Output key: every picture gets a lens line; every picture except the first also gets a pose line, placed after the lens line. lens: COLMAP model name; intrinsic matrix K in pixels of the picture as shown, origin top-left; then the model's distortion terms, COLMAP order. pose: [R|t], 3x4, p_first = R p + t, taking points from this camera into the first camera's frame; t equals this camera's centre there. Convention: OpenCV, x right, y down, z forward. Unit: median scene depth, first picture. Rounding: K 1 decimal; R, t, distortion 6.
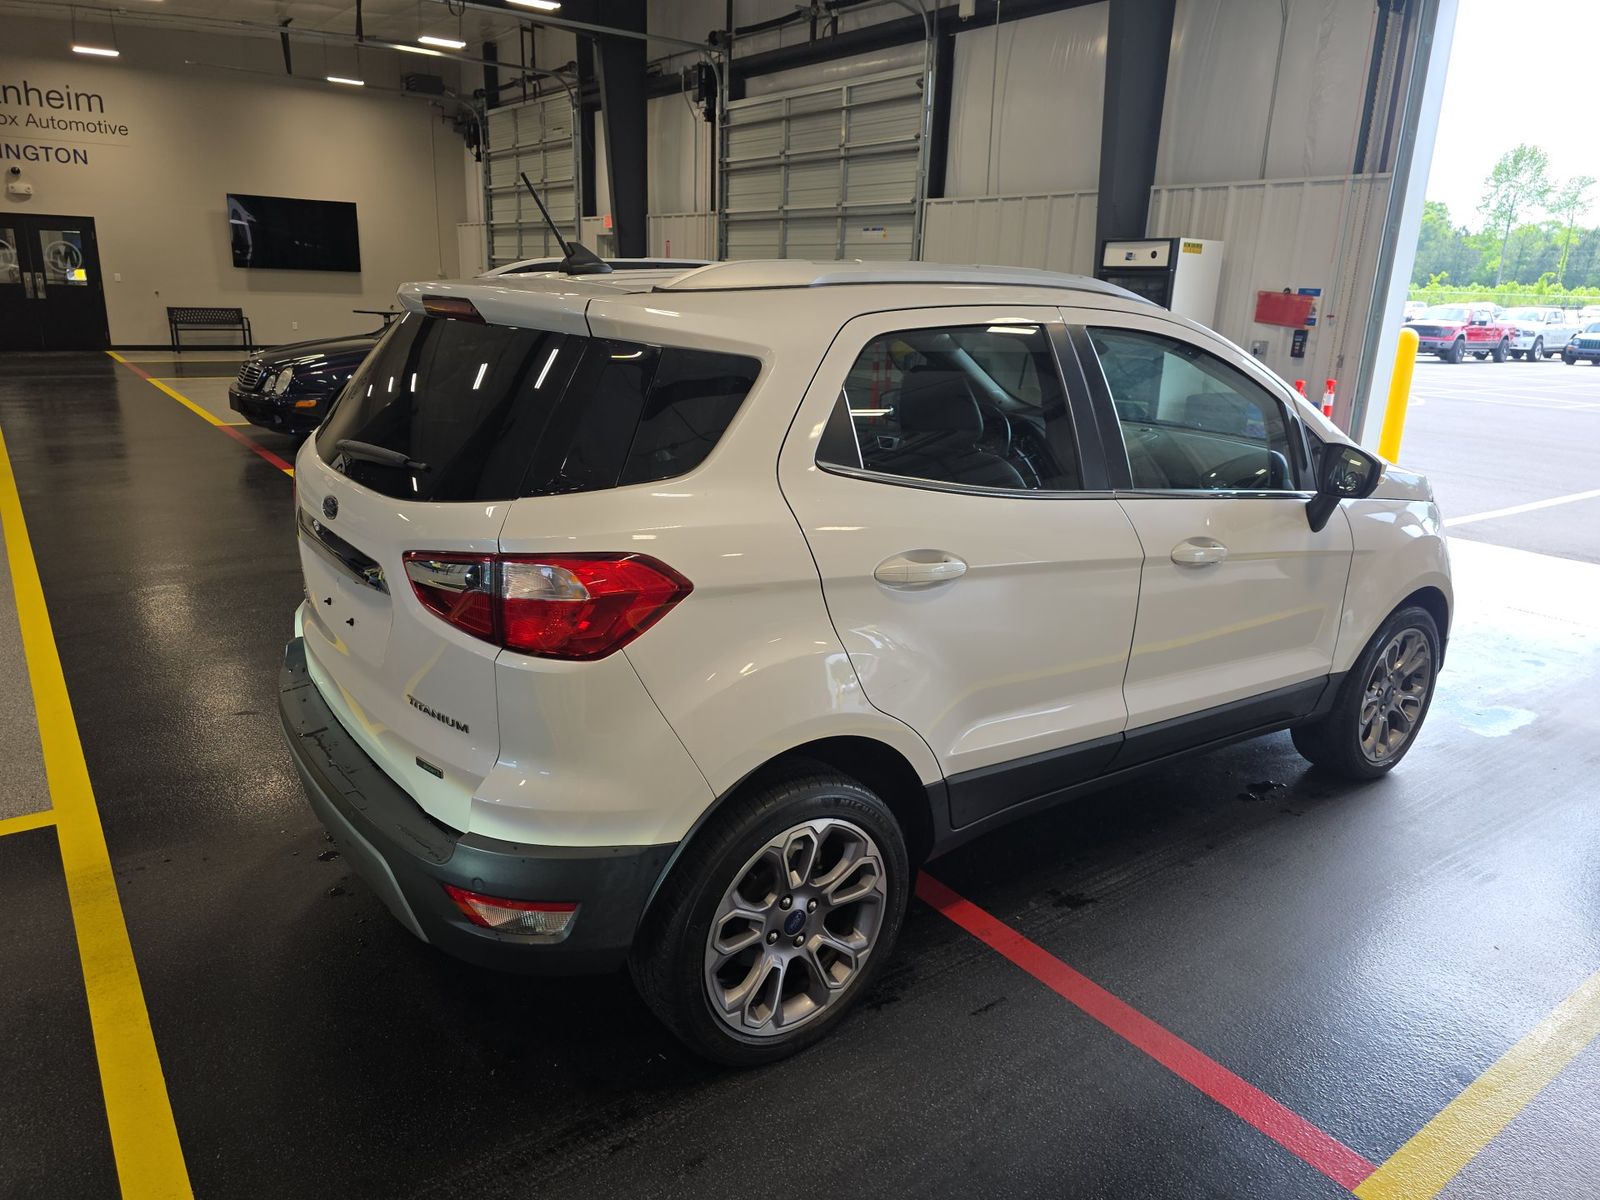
lens RADIAL K [[1095.9, 0, 791.7], [0, 1095.9, 589.5], [0, 0, 1]] dist [0.027337, -0.028327]
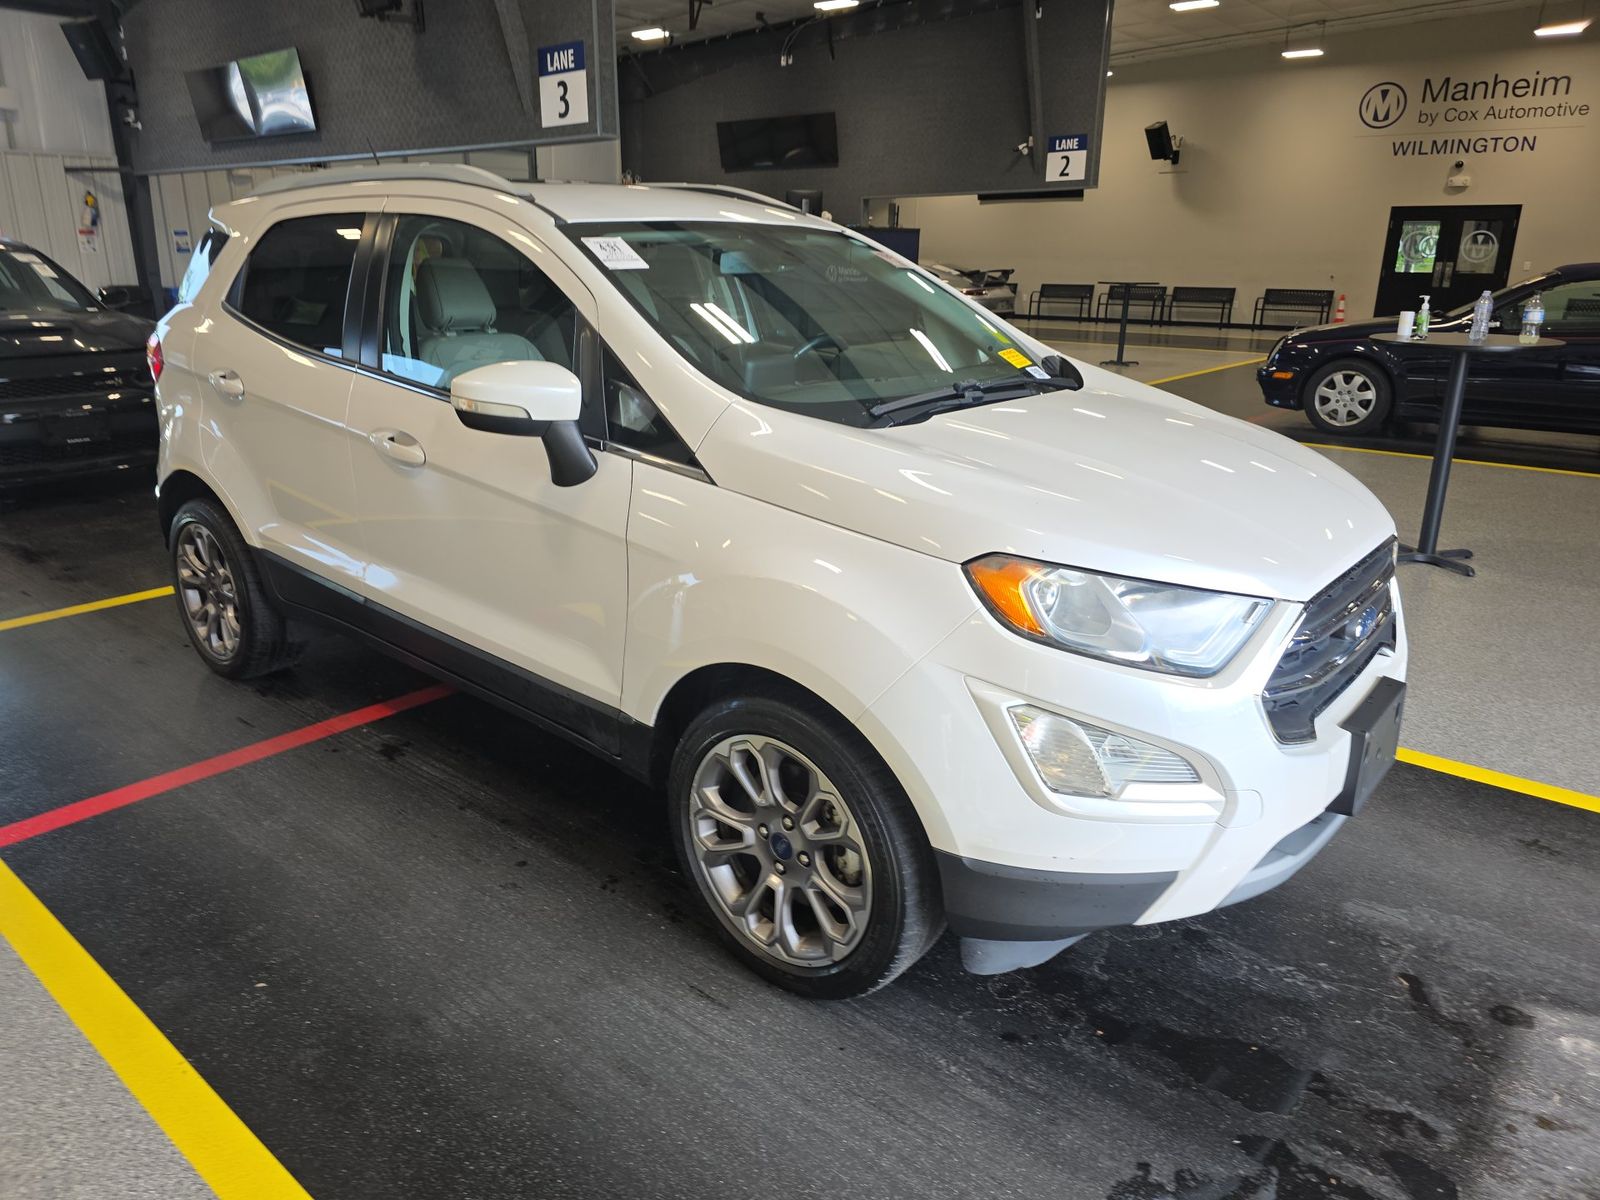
lens RADIAL K [[1095.9, 0, 787.1], [0, 1095.9, 597.2], [0, 0, 1]] dist [0.027337, -0.028327]
pose [[0.233582, 0.261637, -0.936475, 0.496408], [-0.255705, 0.945746, 0.200447, -0.076237], [0.938112, 0.192641, 0.287811, 0.362722]]
